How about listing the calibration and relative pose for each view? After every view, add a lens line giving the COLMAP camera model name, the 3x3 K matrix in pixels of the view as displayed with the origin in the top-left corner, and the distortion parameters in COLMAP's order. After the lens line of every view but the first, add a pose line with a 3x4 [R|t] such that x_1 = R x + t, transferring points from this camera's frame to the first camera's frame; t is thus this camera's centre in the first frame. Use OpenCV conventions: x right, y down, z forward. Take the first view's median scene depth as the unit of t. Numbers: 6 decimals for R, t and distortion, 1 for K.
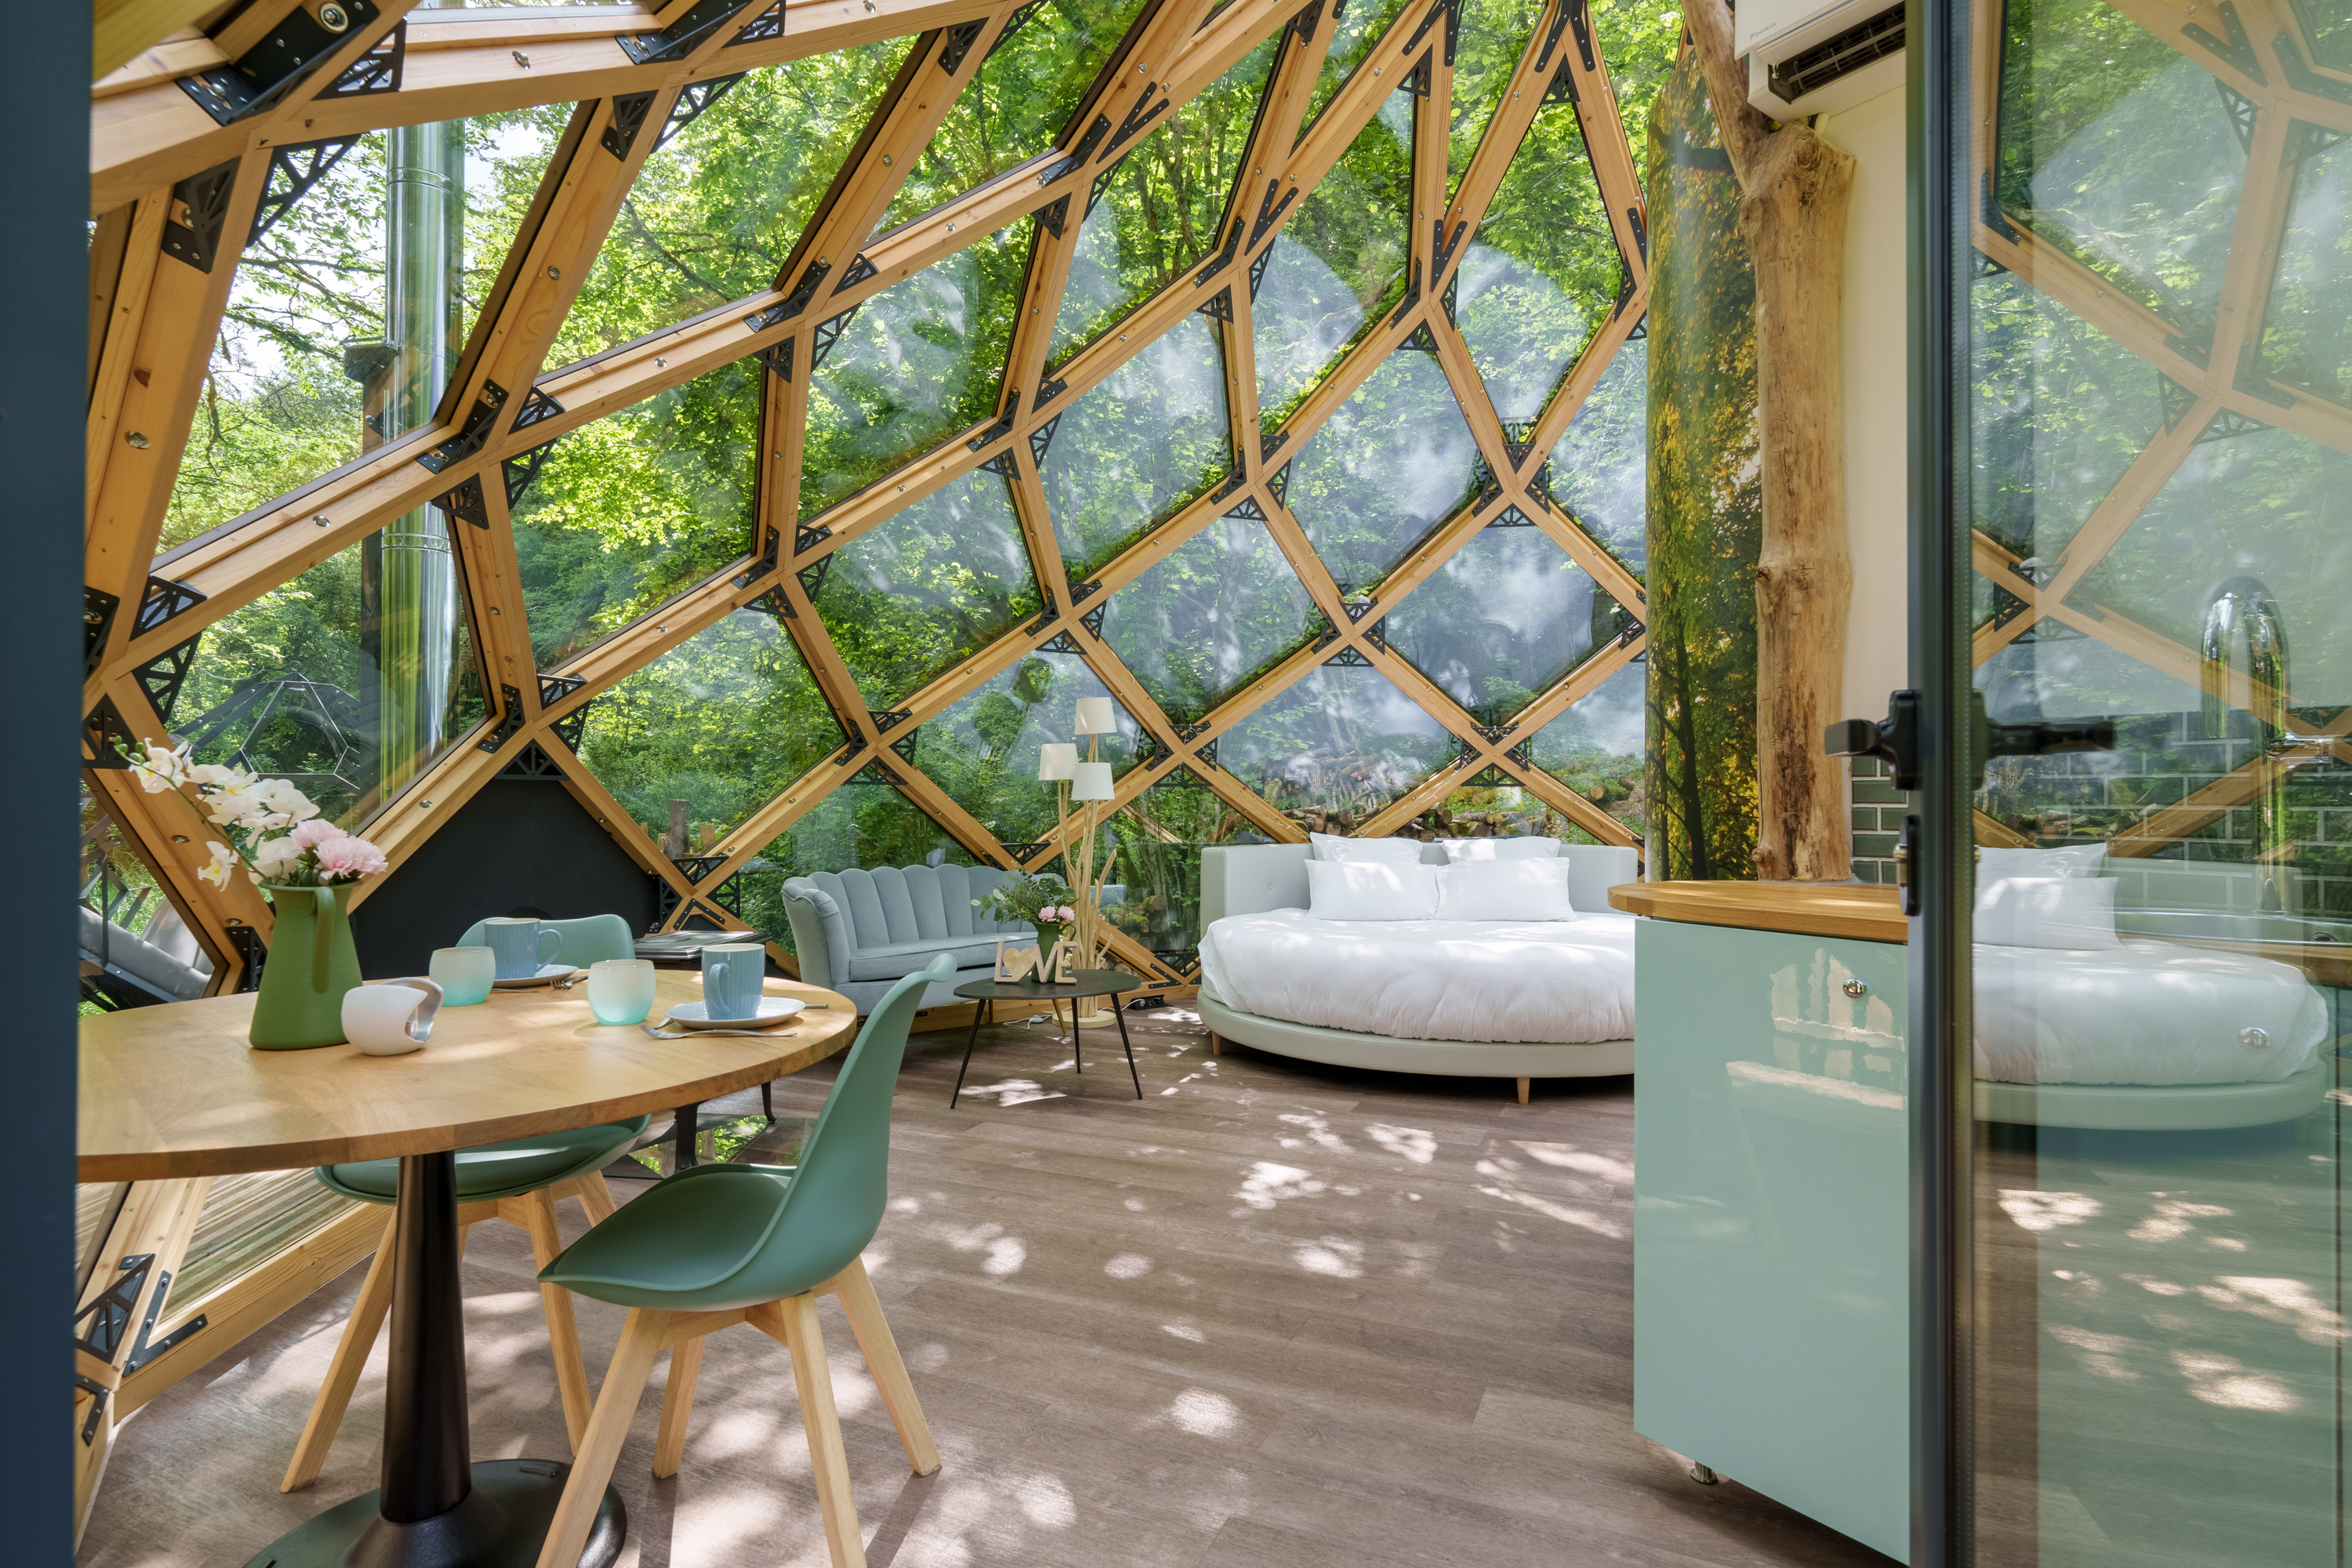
lens RADIAL K [[1220.9, 0, 1190.2], [0, 1220.9, 801.3], [0, 0, 1]] dist [-0.001136, -0.000262]
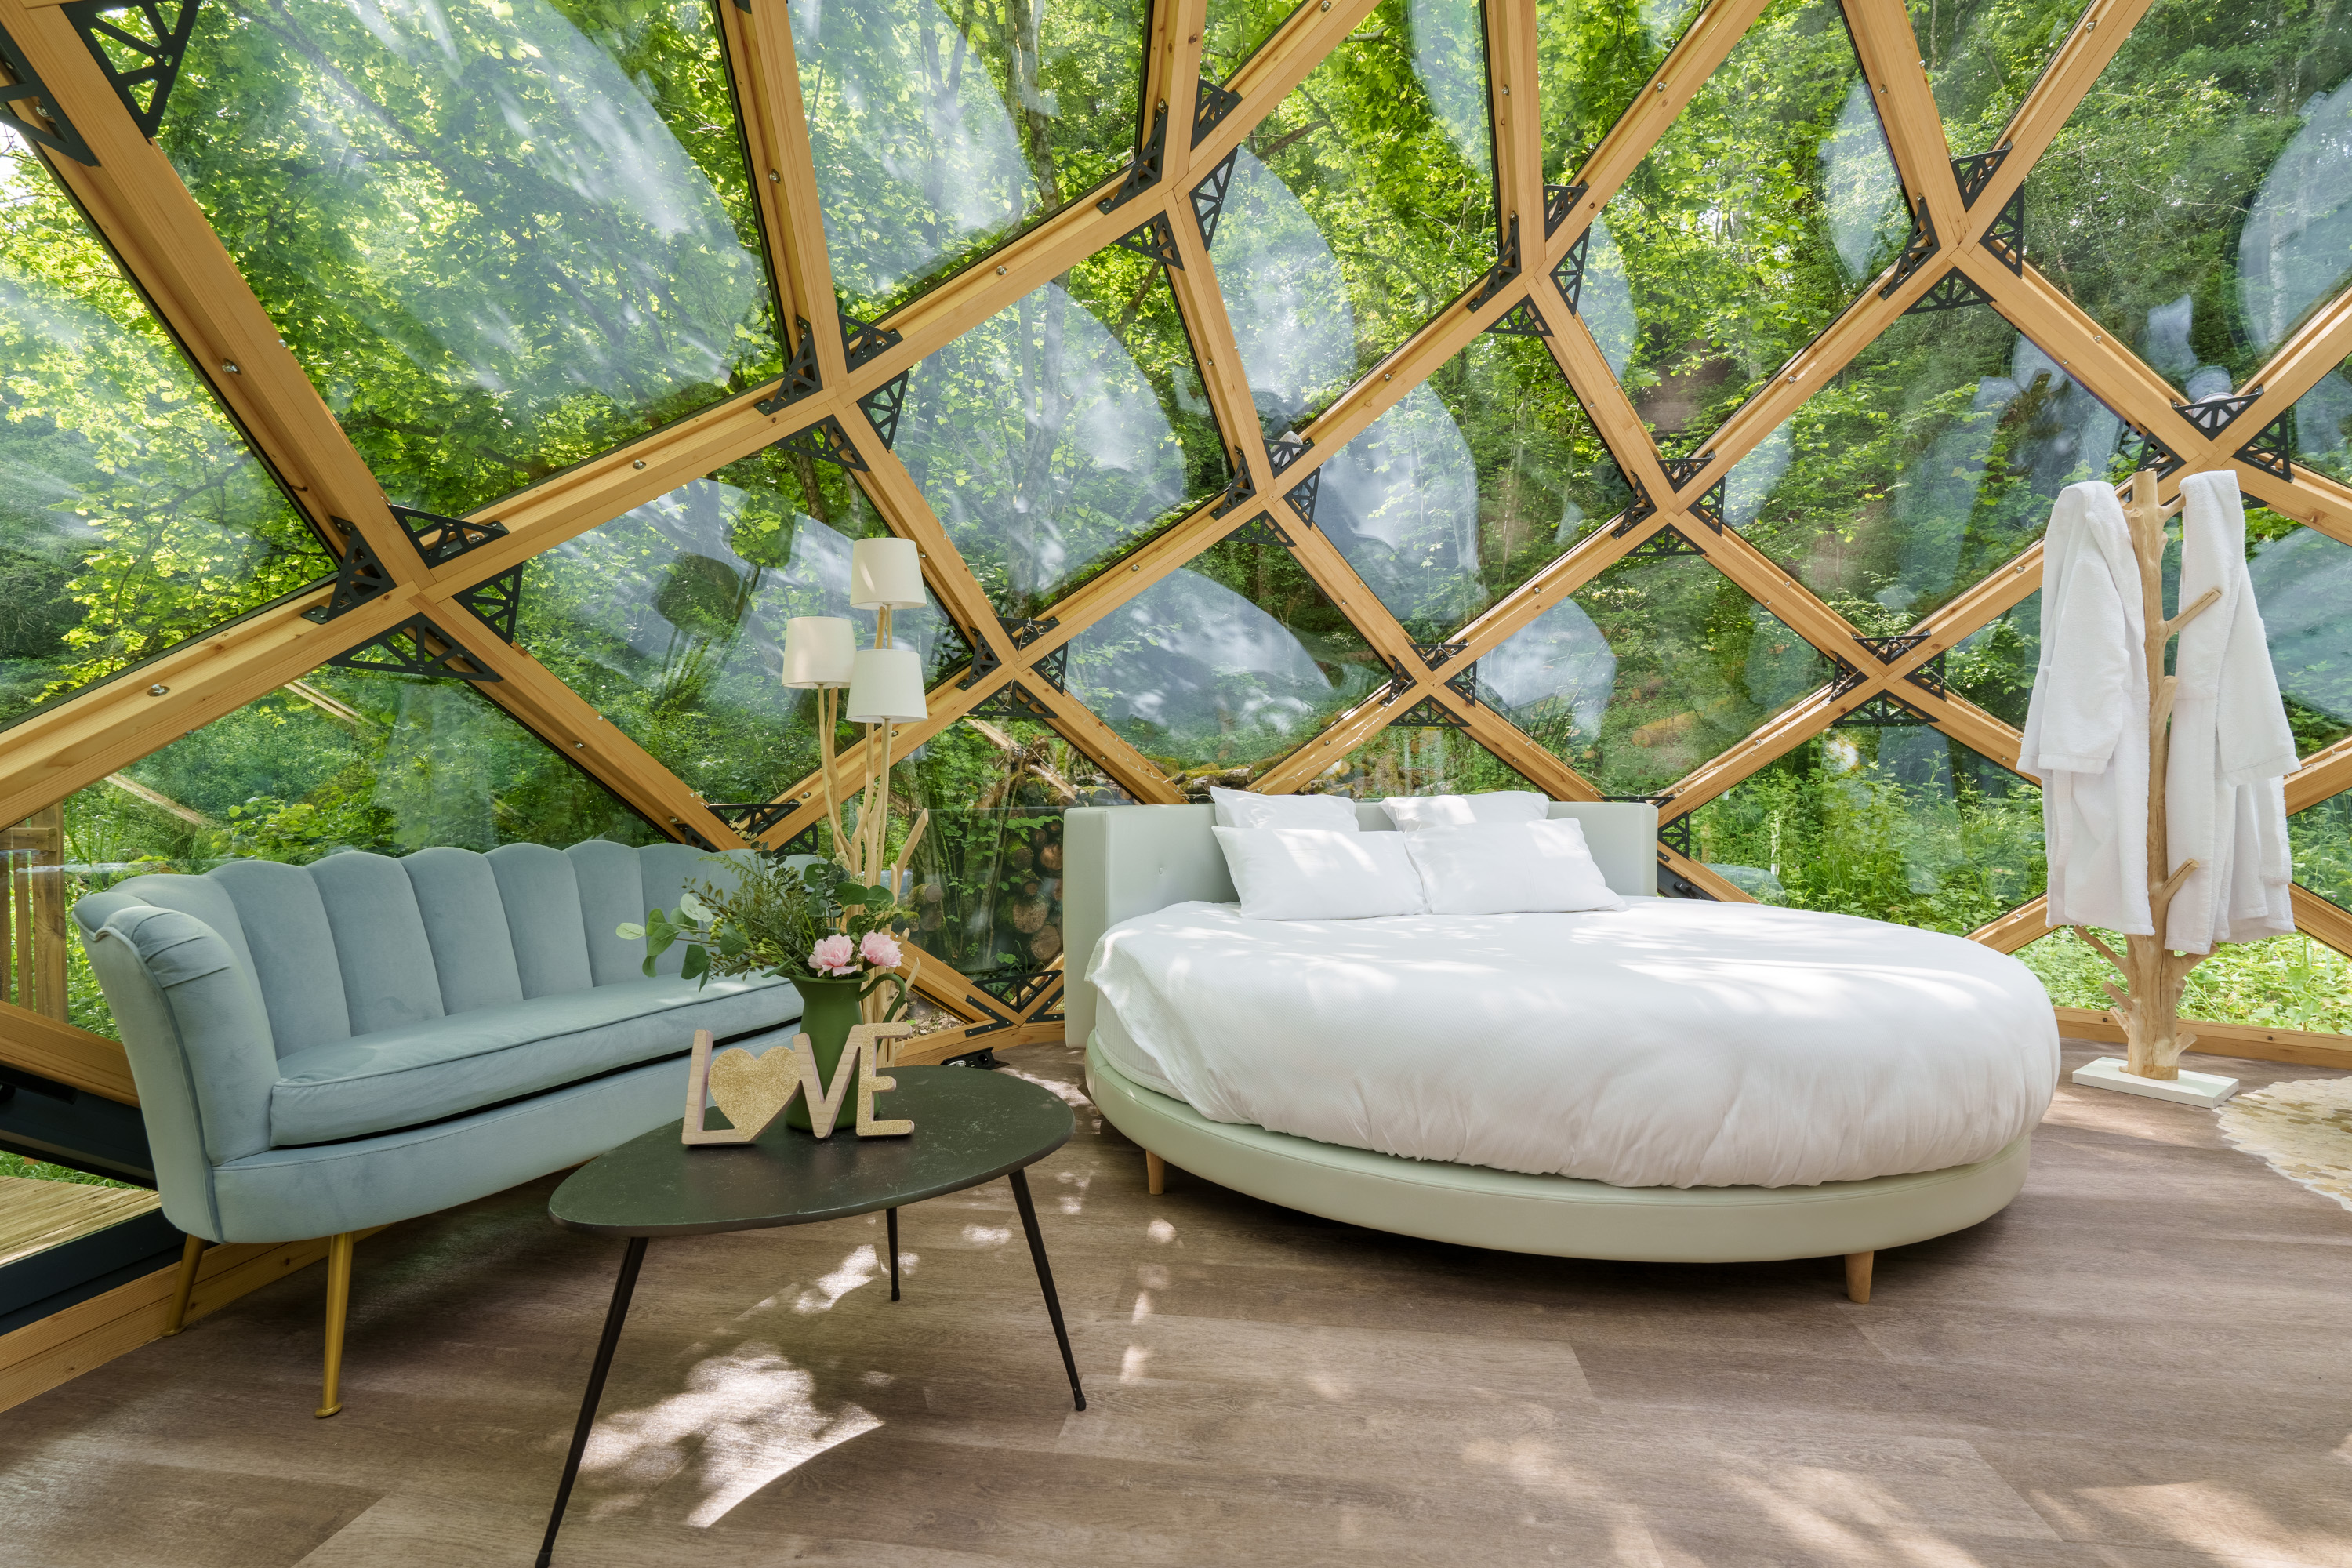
lens RADIAL K [[1031.6, 0, 1185.0], [0, 1031.6, 786.2], [0, 0, 1]] dist [-0.003922, 0.000272]
pose [[0.961976, -0.001686, 0.273130, -0.074086], [0.003227, 0.999981, -0.005192, 0.030263], [-0.273116, 0.005876, 0.961963, 0.491848]]
